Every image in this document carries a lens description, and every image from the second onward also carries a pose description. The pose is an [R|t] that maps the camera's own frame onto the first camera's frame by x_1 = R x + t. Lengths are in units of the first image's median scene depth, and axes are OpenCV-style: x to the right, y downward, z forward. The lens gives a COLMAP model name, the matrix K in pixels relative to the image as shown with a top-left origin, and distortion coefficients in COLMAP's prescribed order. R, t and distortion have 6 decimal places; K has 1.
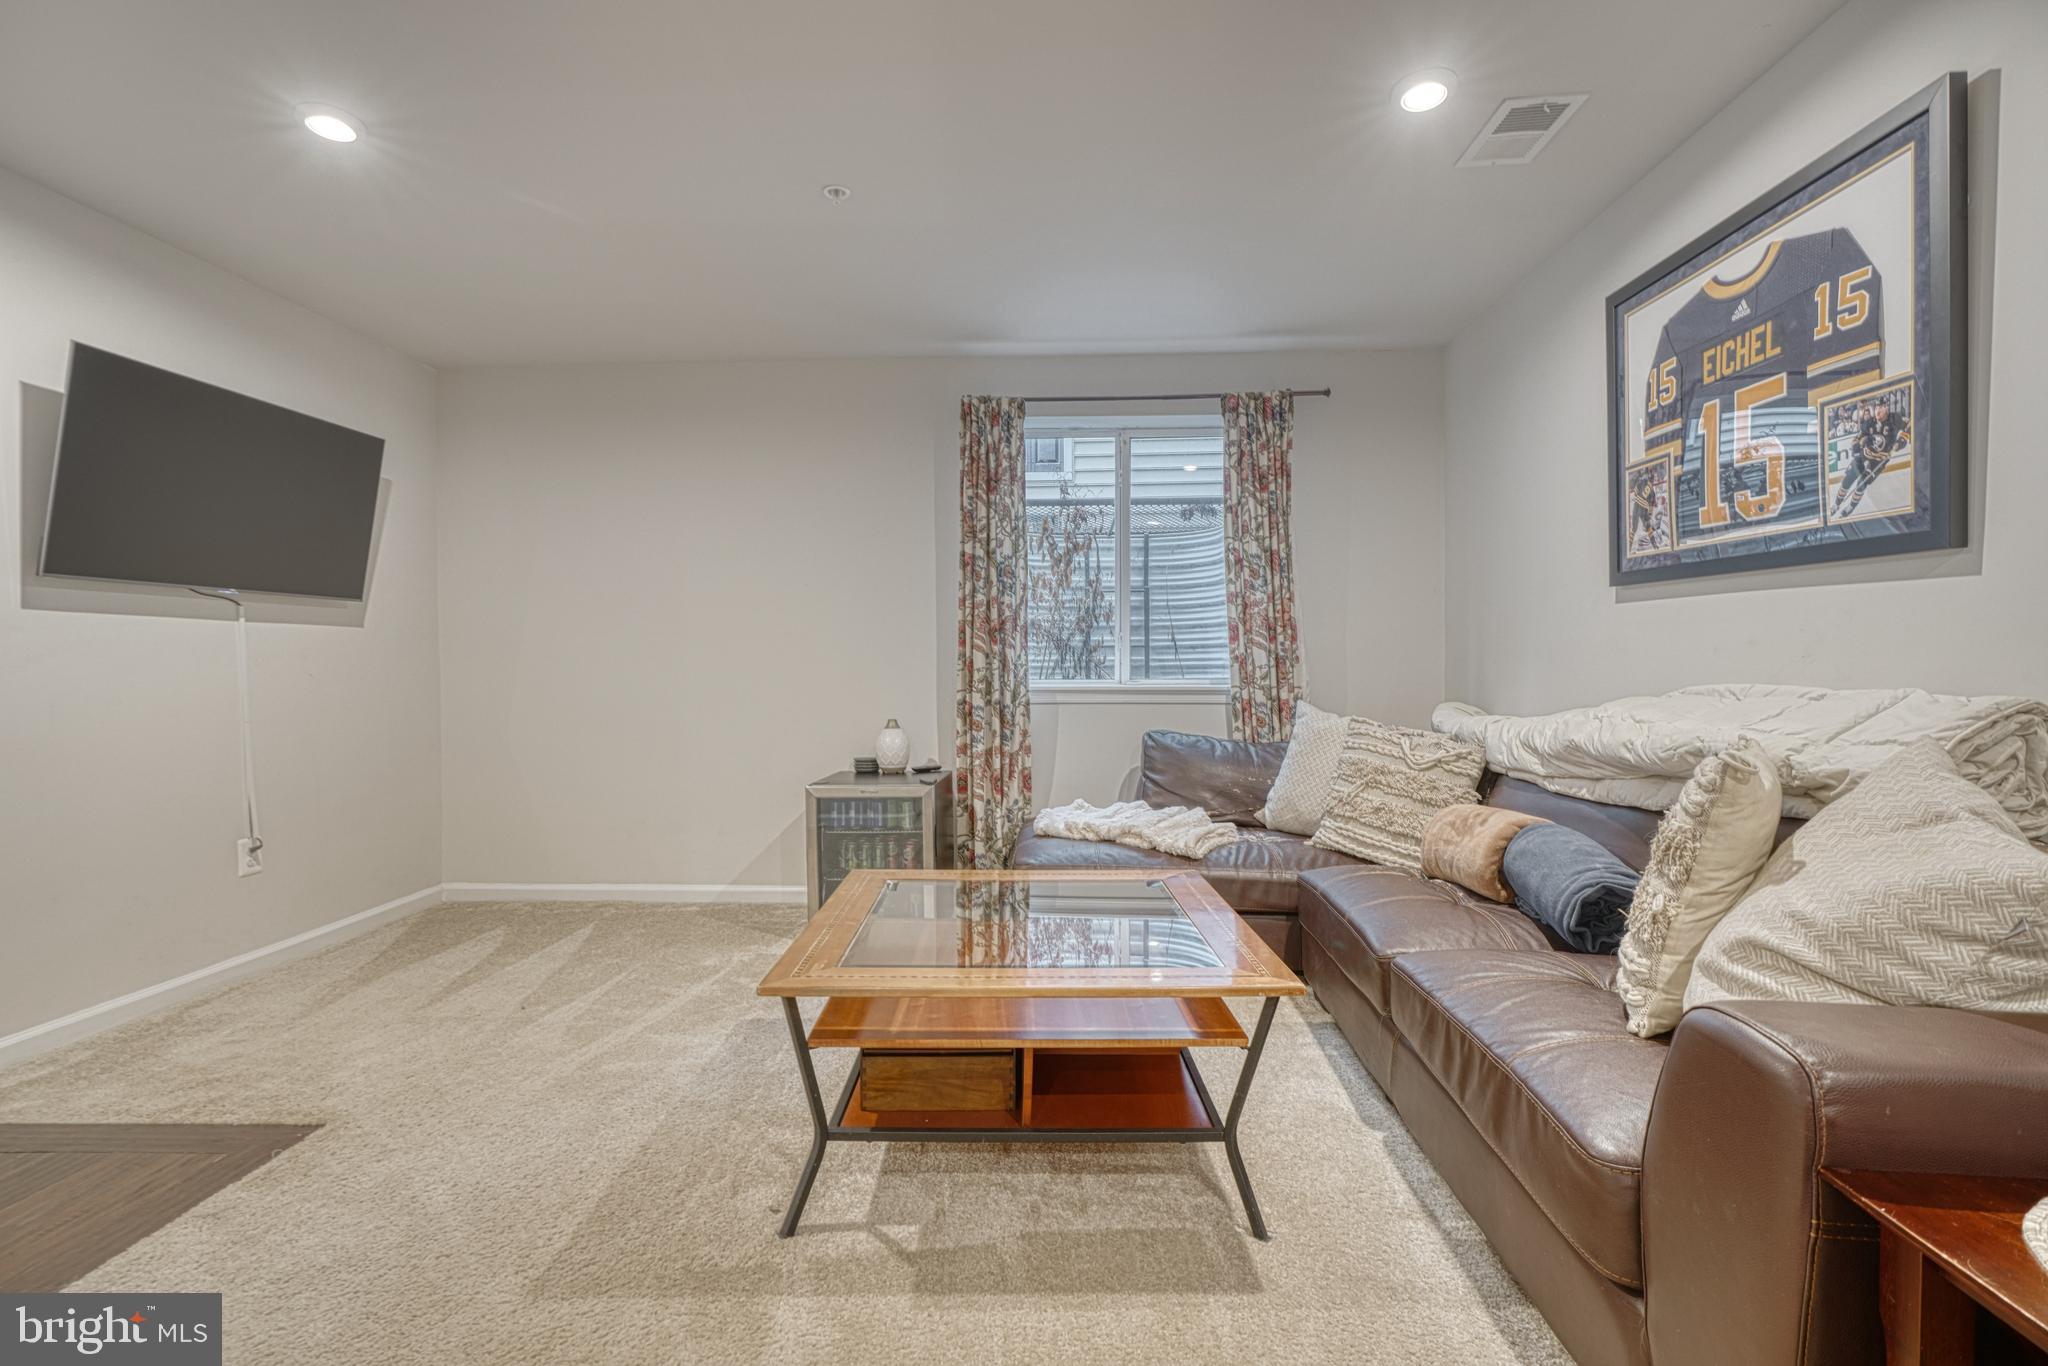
lens RADIAL K [[920.1, 0, 1020.5], [0, 920.1, 682.7], [0, 0, 1]] dist [-0.011202, 0.005062]
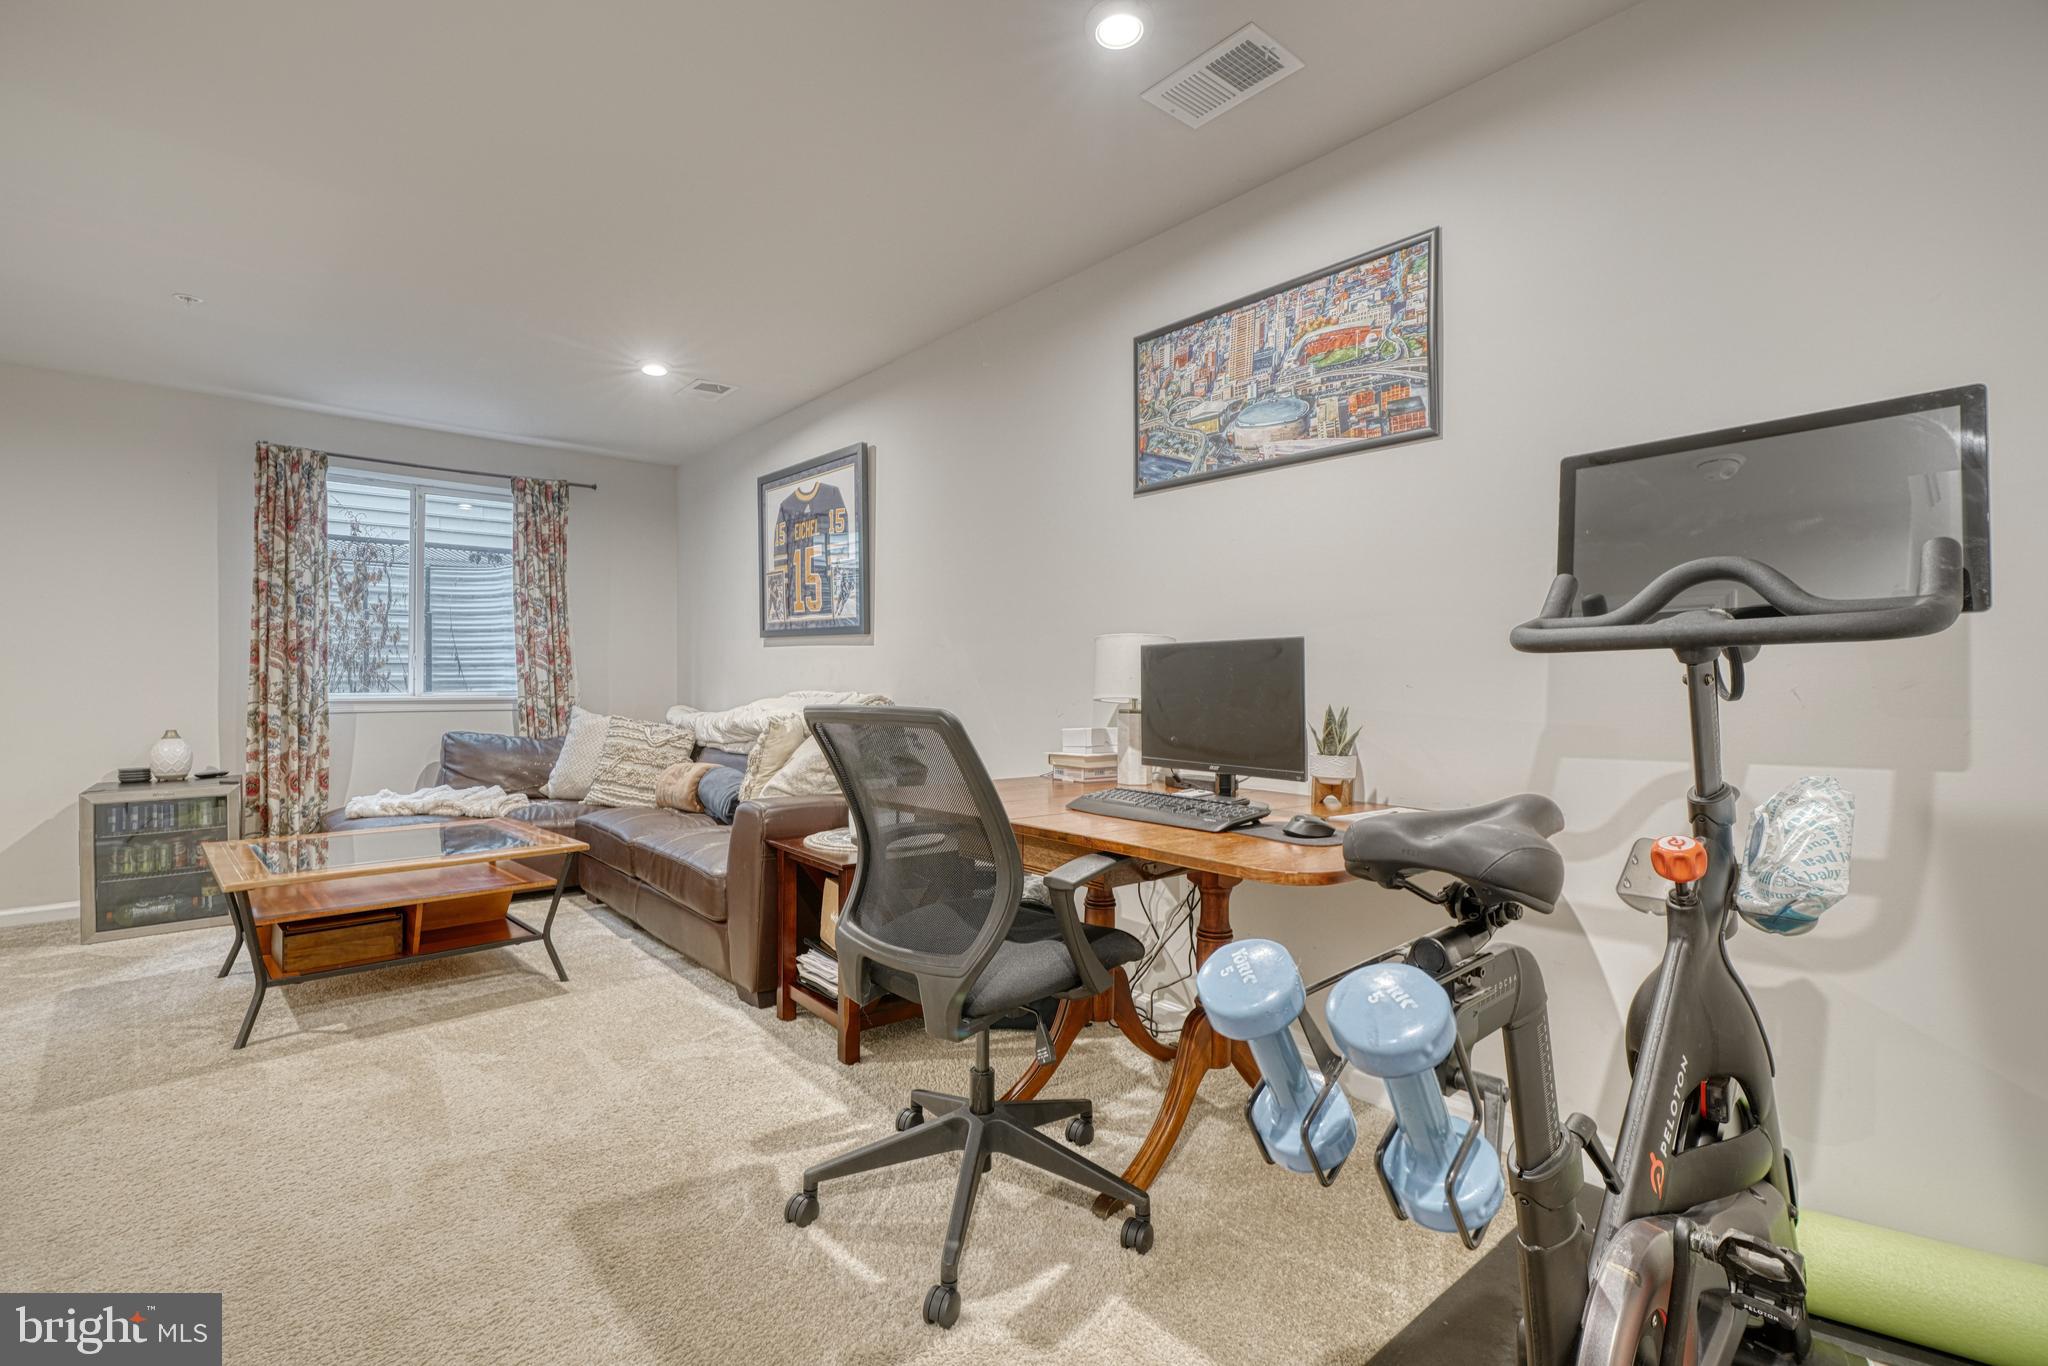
lens RADIAL K [[920.1, 0, 1018.9], [0, 920.1, 678.3], [0, 0, 1]] dist [-0.011202, 0.005062]
pose [[0.721377, 0.006089, 0.692515, -0.215205], [0.009328, 0.999785, -0.018507, 0.011359], [-0.692479, 0.019811, 0.721166, -0.586434]]
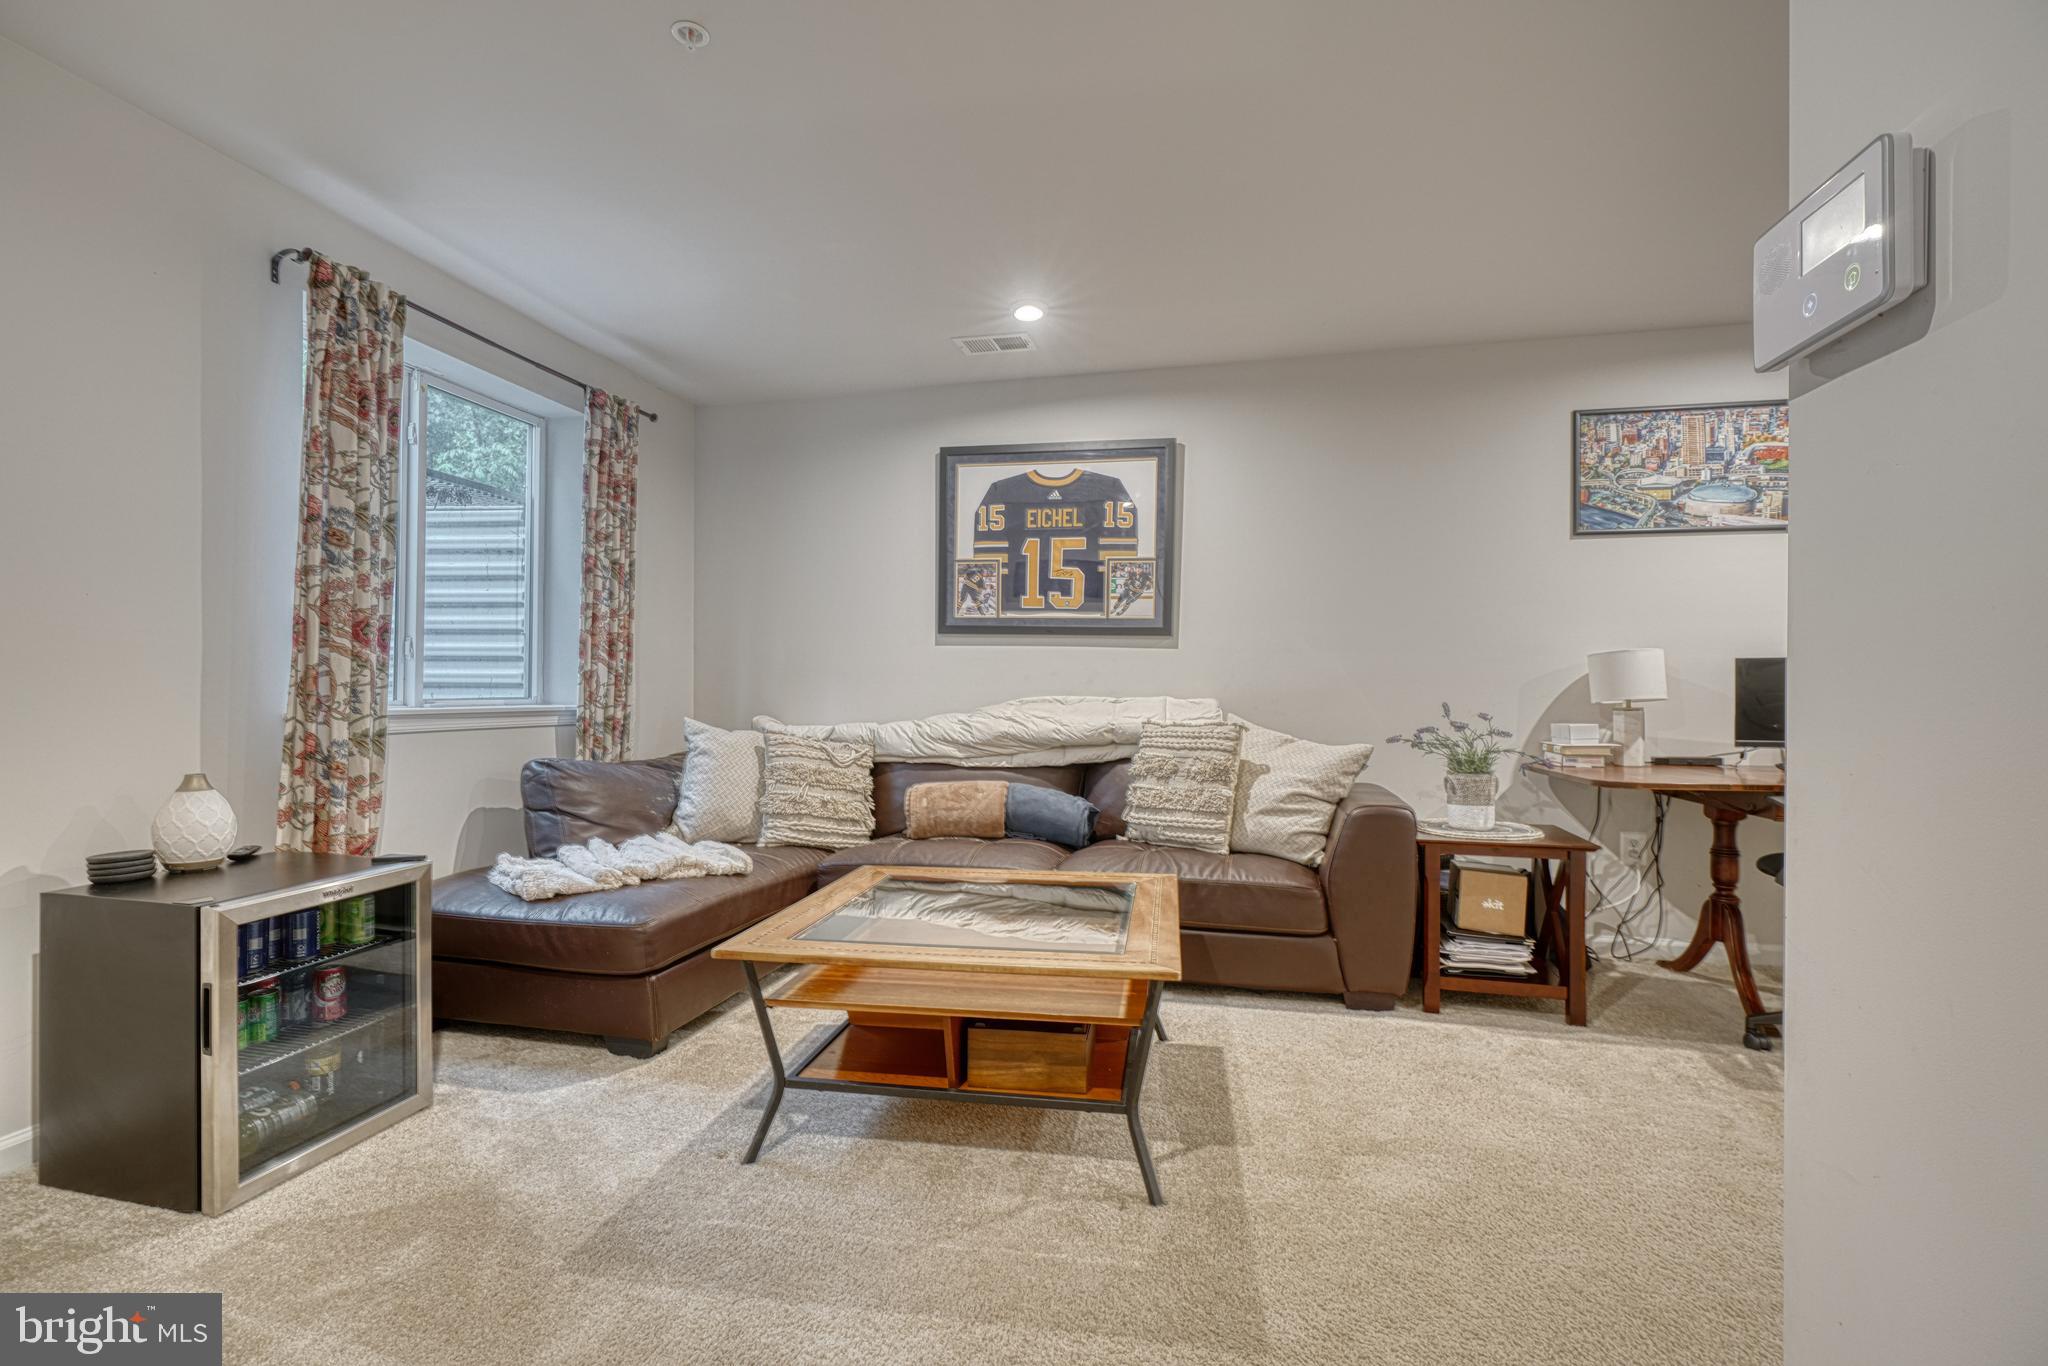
lens RADIAL K [[920.1, 0, 1015.7], [0, 920.1, 685.5], [0, 0, 1]] dist [-0.011202, 0.005062]
pose [[0.172047, 0.008046, 0.985056, -0.773118], [0.013834, 0.999848, -0.010583, -0.000406], [-0.984992, 0.015448, 0.171909, 0.550689]]
